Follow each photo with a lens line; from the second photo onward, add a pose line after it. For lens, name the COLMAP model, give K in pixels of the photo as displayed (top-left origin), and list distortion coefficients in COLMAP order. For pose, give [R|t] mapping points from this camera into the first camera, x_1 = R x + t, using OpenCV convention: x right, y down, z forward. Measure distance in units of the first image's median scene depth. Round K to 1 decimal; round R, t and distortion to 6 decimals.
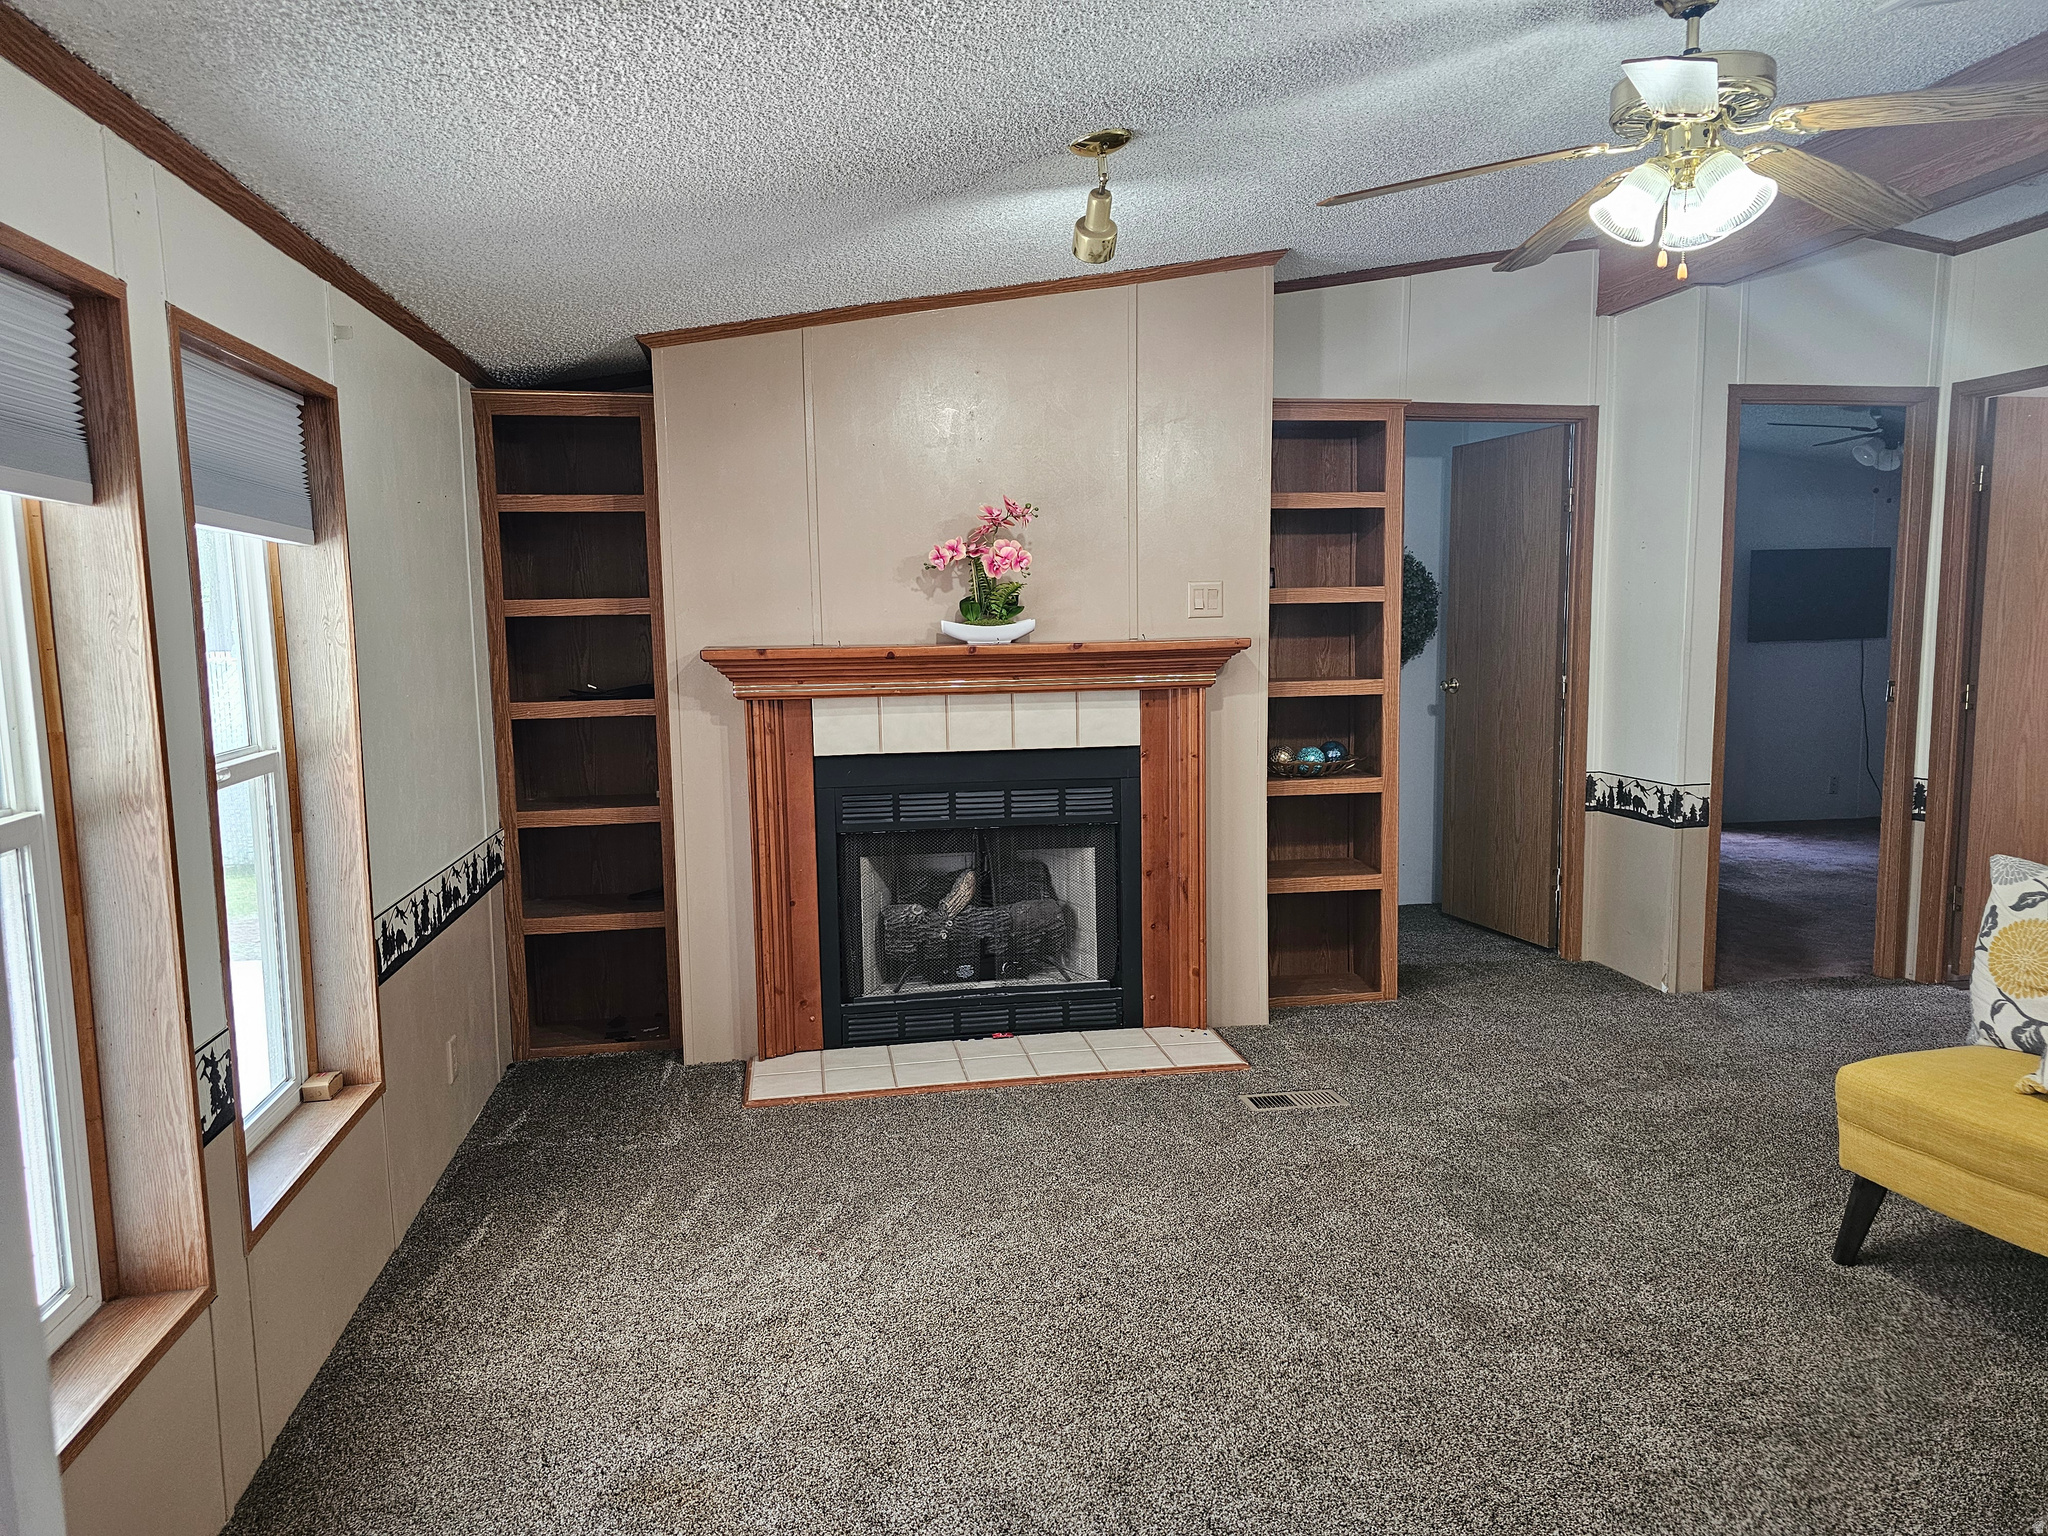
lens RADIAL K [[1368.4, 0, 1025.2], [0, 1368.4, 768.7], [0, 0, 1]] dist [0.056001, -0.047333]
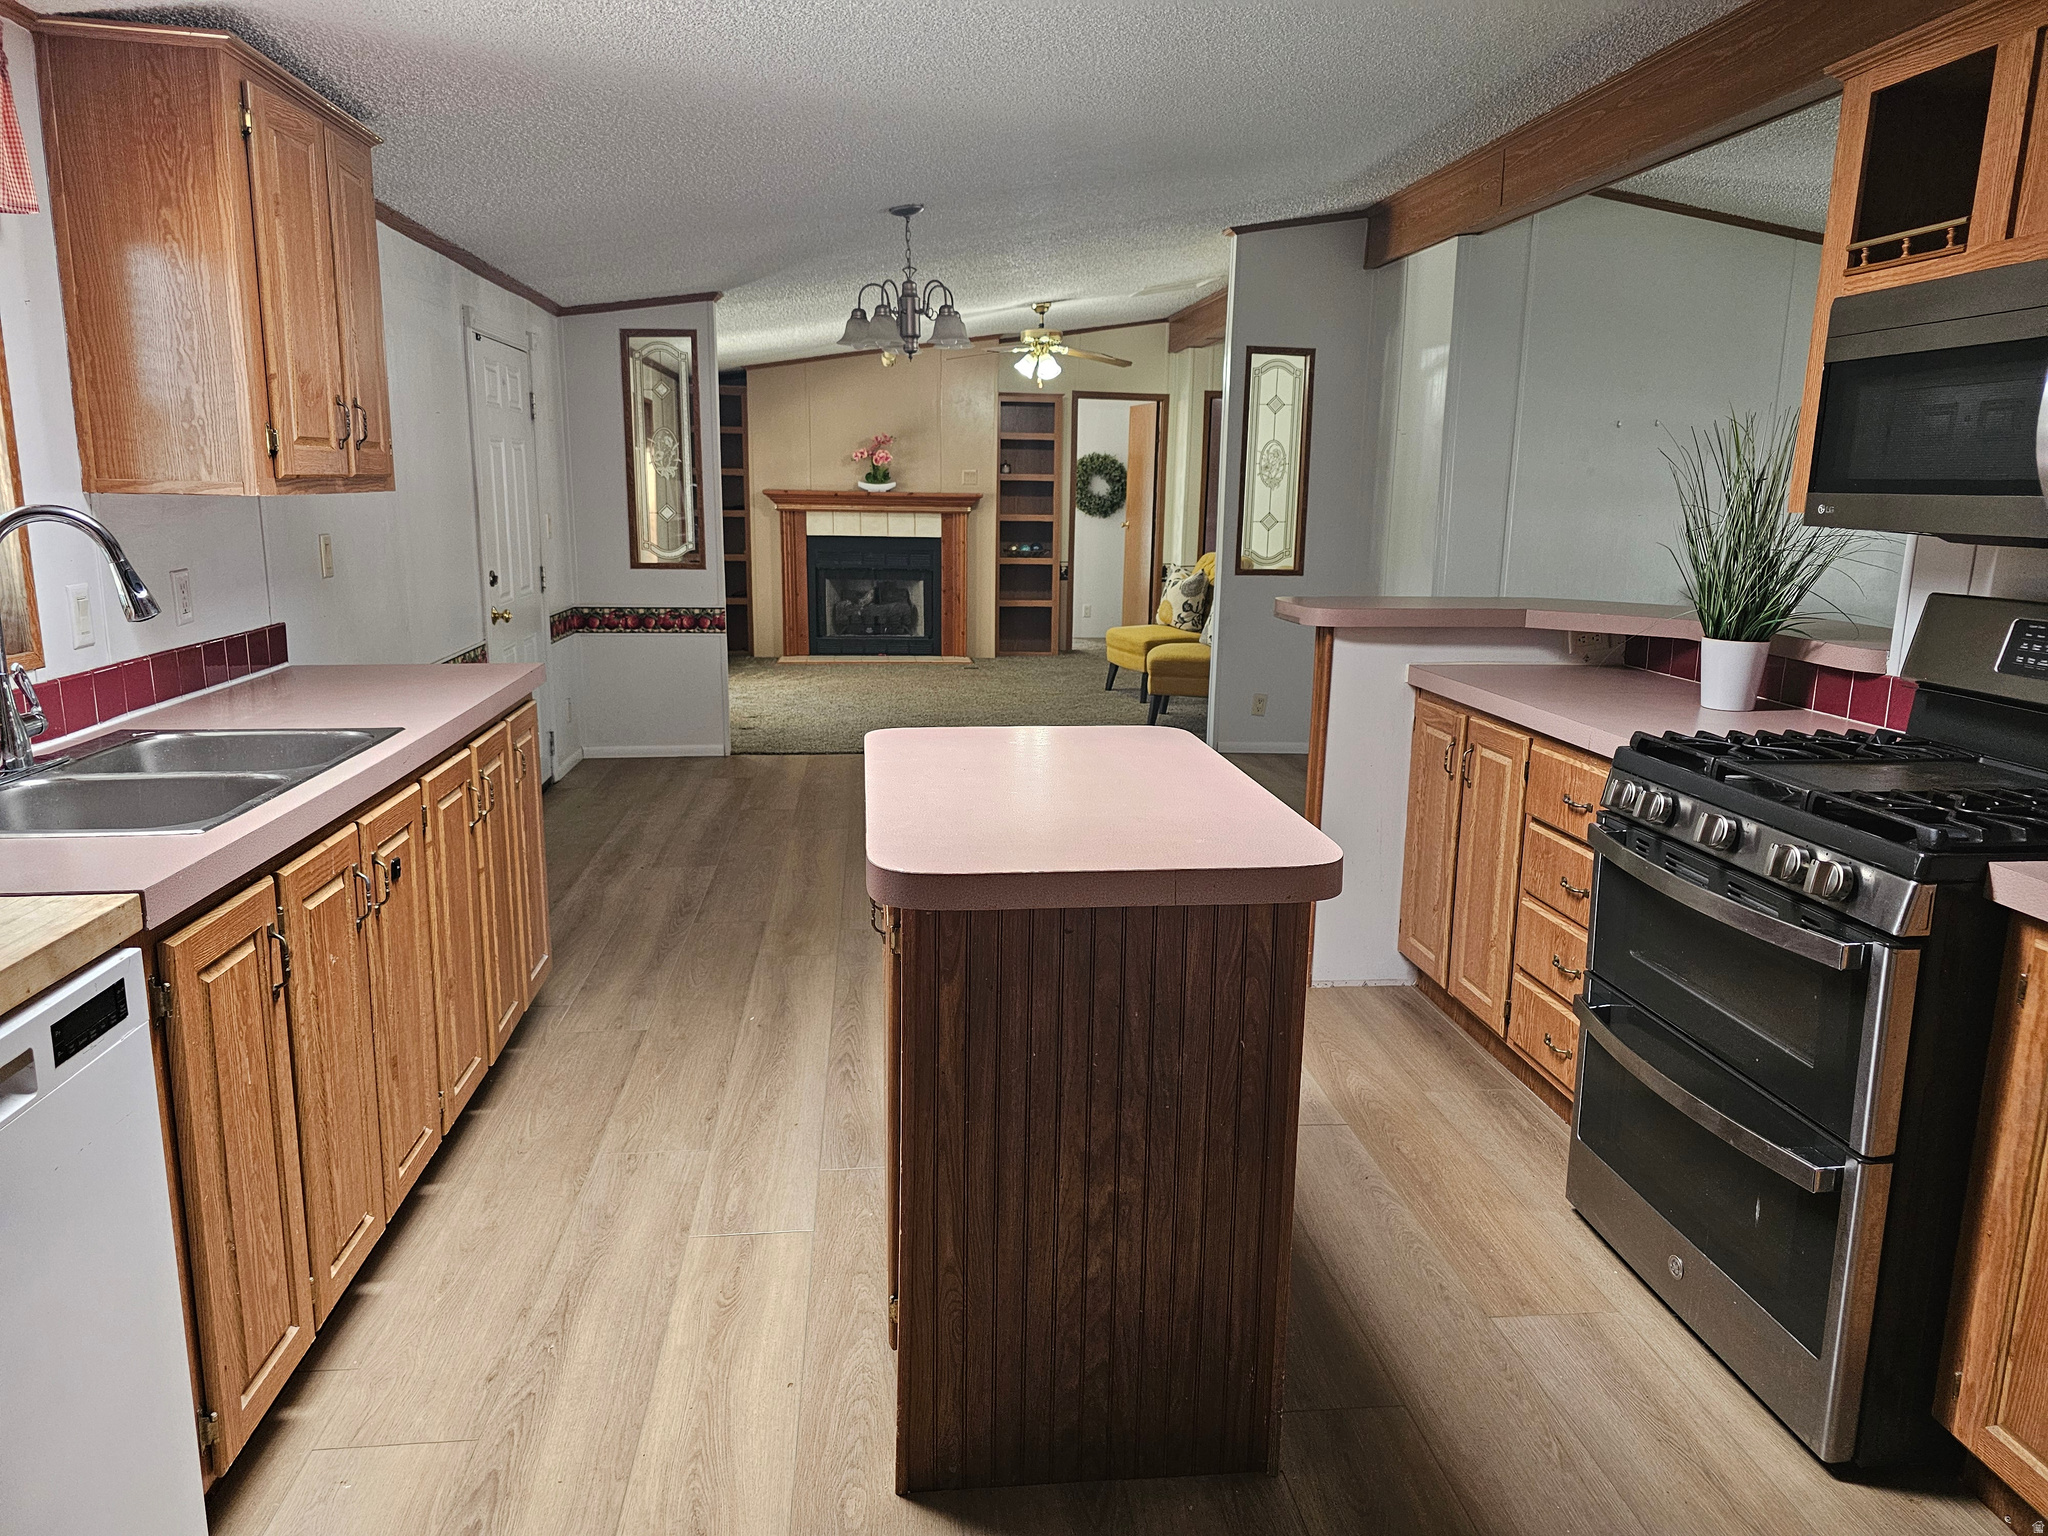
lens RADIAL K [[1368.4, 0, 1018.1], [0, 1368.4, 758.2], [0, 0, 1]] dist [0.056001, -0.047333]
pose [[0.997856, 0.041983, -0.050208, 0.369075], [-0.037856, 0.996036, 0.080497, 0.178022], [0.053388, -0.078424, 0.995490, -1.487246]]
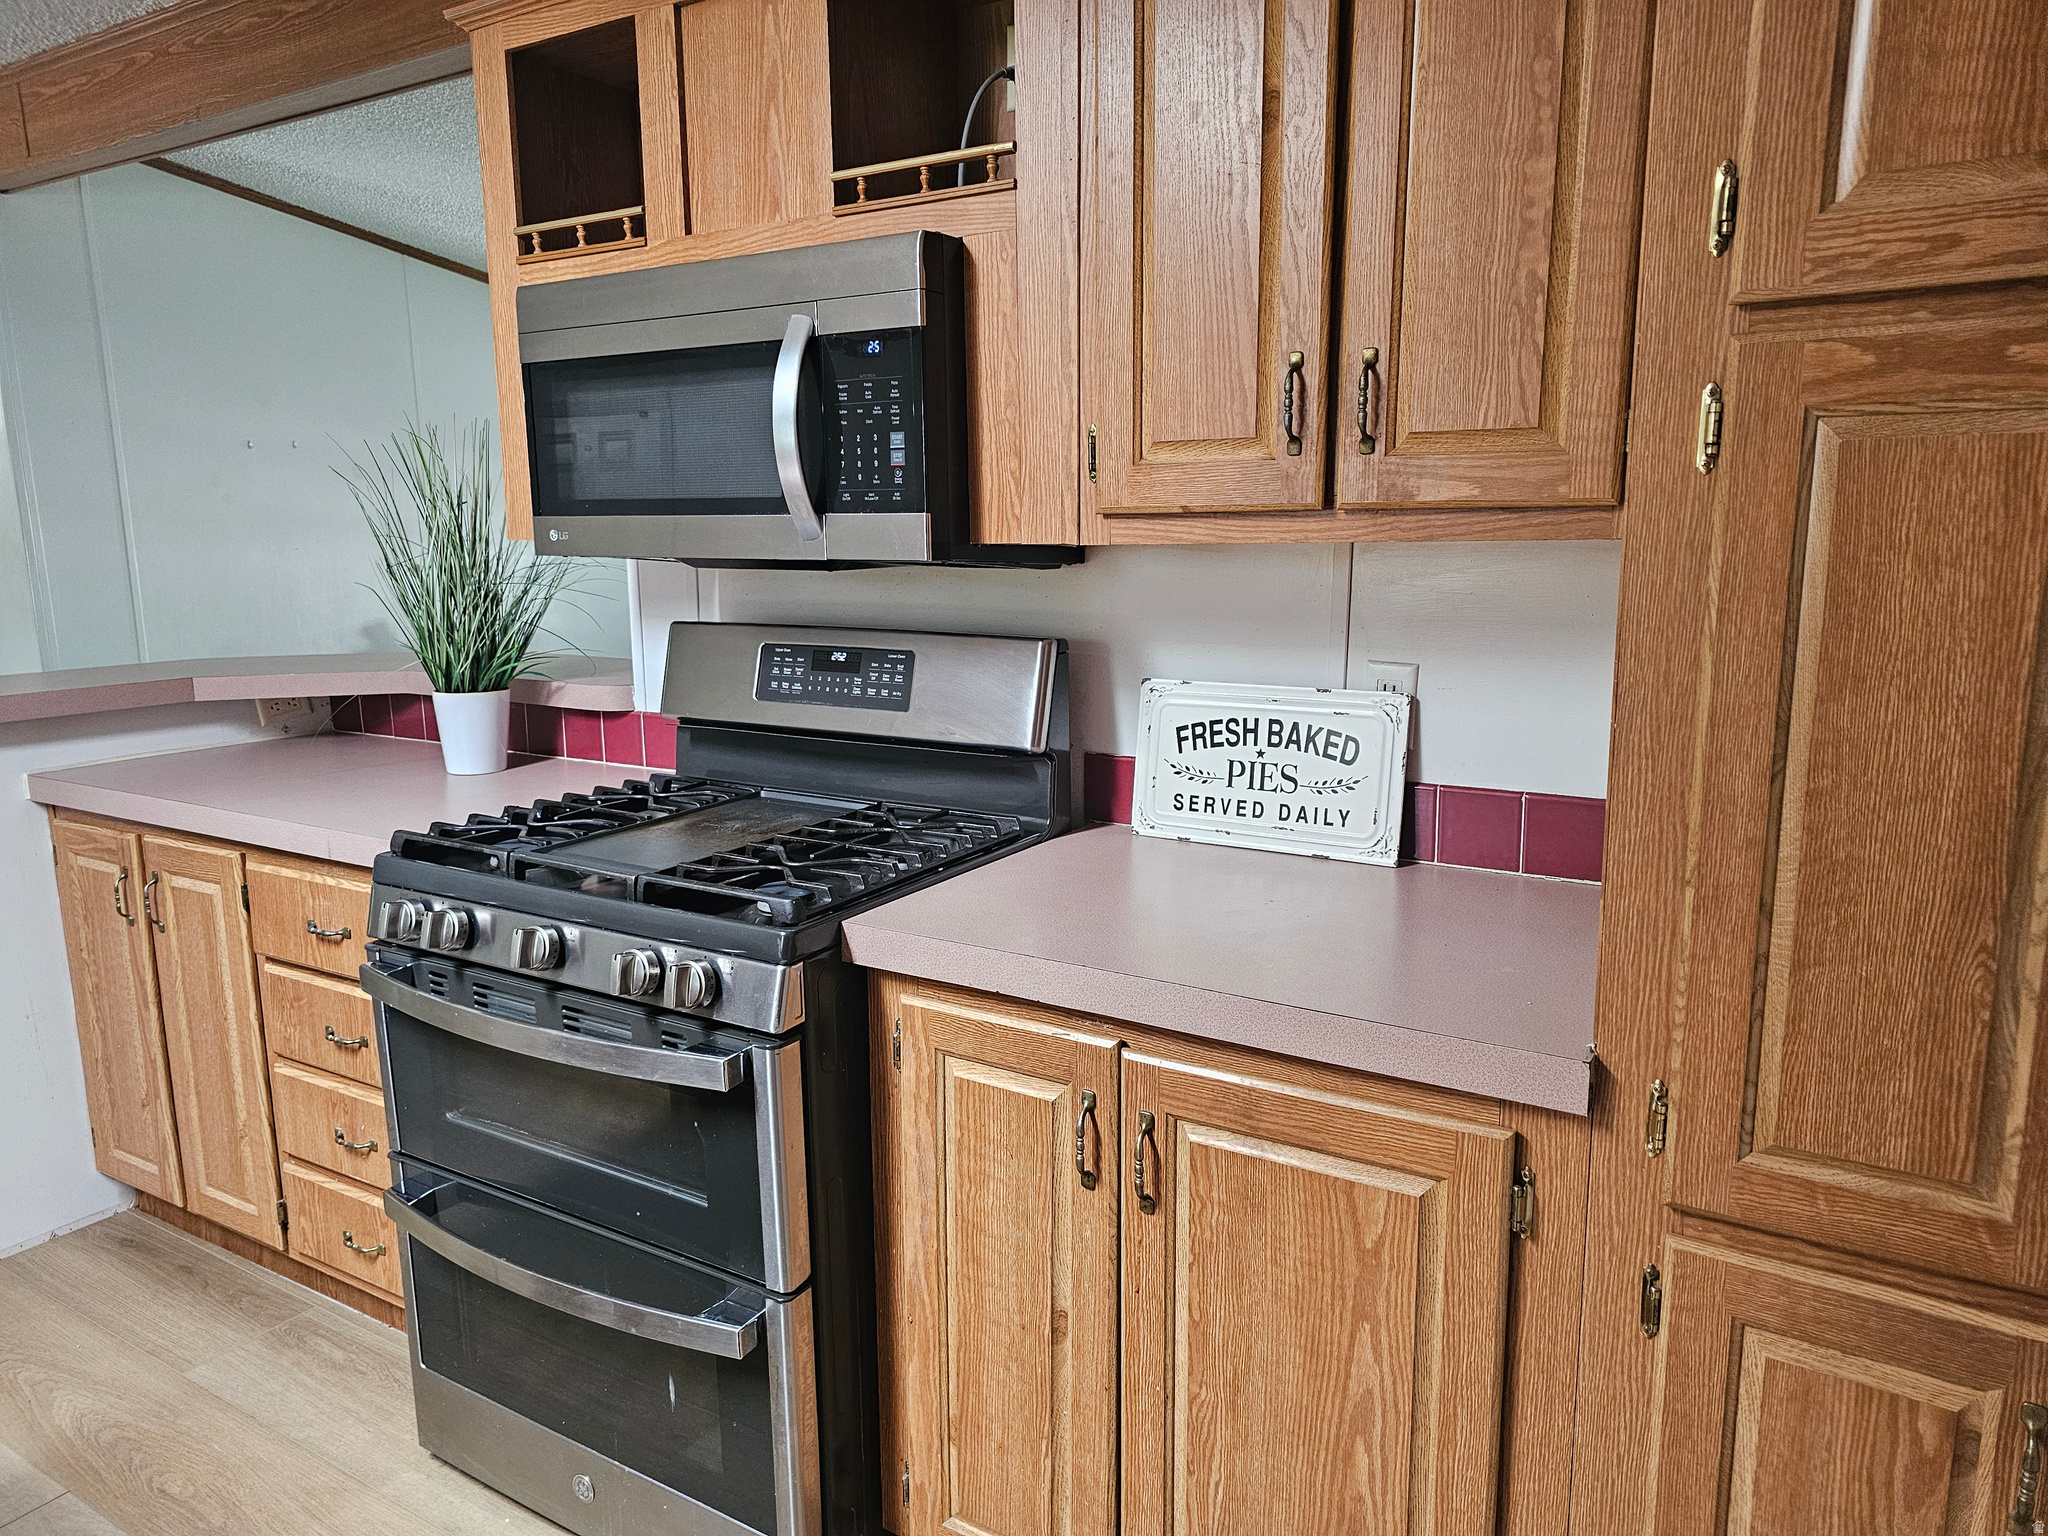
lens RADIAL K [[1368.4, 0, 1014.7], [0, 1368.4, 750.2], [0, 0, 1]] dist [0.056001, -0.047333]
pose [[0.661916, -0.121618, 0.739646, 0.386100], [0.093090, 0.992448, 0.079878, 0.170011], [-0.743775, 0.015981, 0.668239, -1.417817]]
